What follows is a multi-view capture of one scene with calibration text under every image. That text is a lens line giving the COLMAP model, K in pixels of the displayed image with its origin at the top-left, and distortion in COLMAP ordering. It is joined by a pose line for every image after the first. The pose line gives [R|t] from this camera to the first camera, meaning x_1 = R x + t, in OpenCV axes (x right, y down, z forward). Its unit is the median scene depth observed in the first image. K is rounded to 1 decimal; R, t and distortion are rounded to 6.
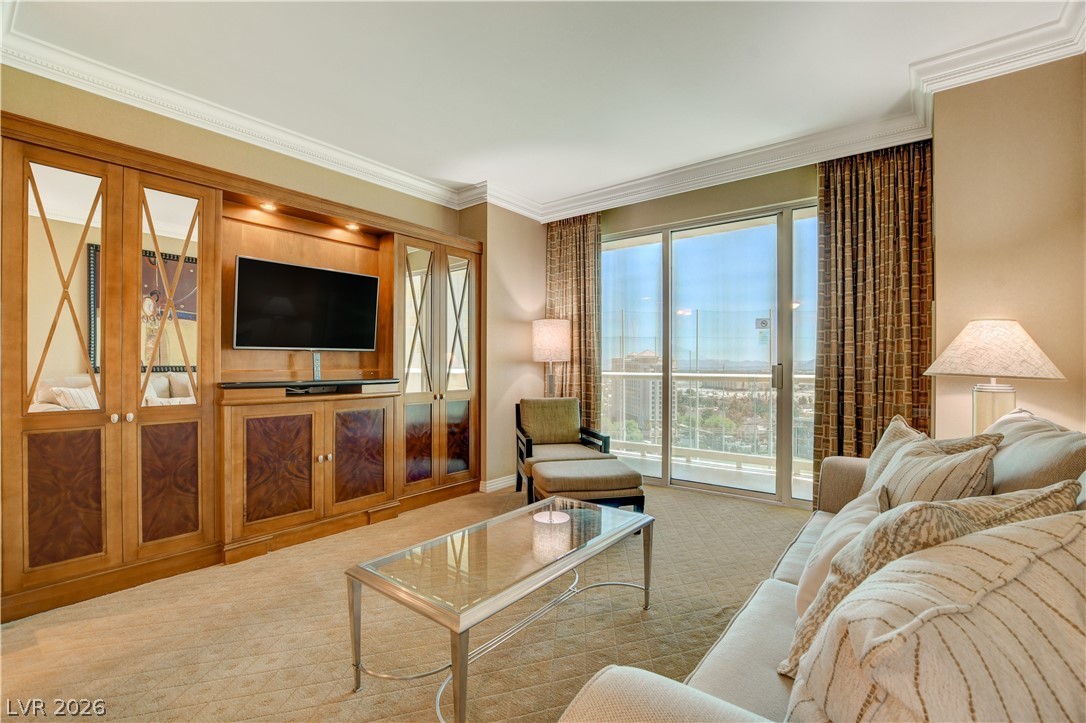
lens RADIAL K [[493.8, 0, 547.1], [0, 493.8, 362.2], [0, 0, 1]] dist [-0.002095, -0.000210]
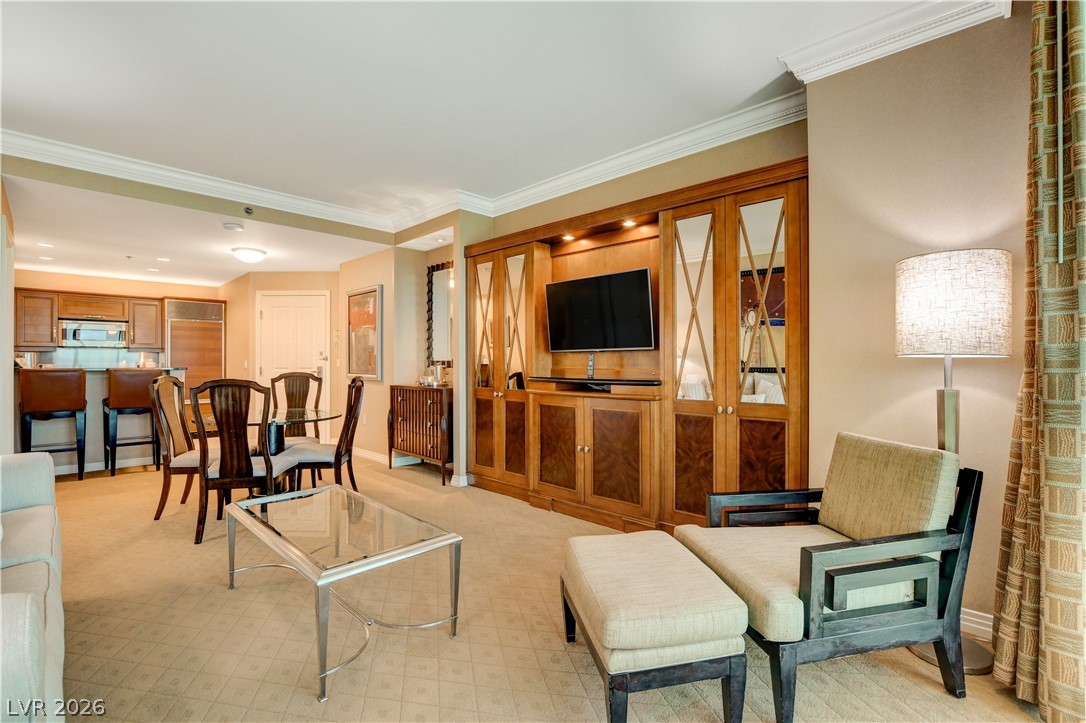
lens RADIAL K [[489.4, 0, 568.2], [0, 489.4, 366.5], [0, 0, 1]] dist [-0.030256, -0.000106]
pose [[-0.087393, -0.001860, -0.996172, 0.604926], [-0.002589, 0.999995, -0.001640, 0.011841], [0.996171, 0.002436, -0.087397, 1.011036]]
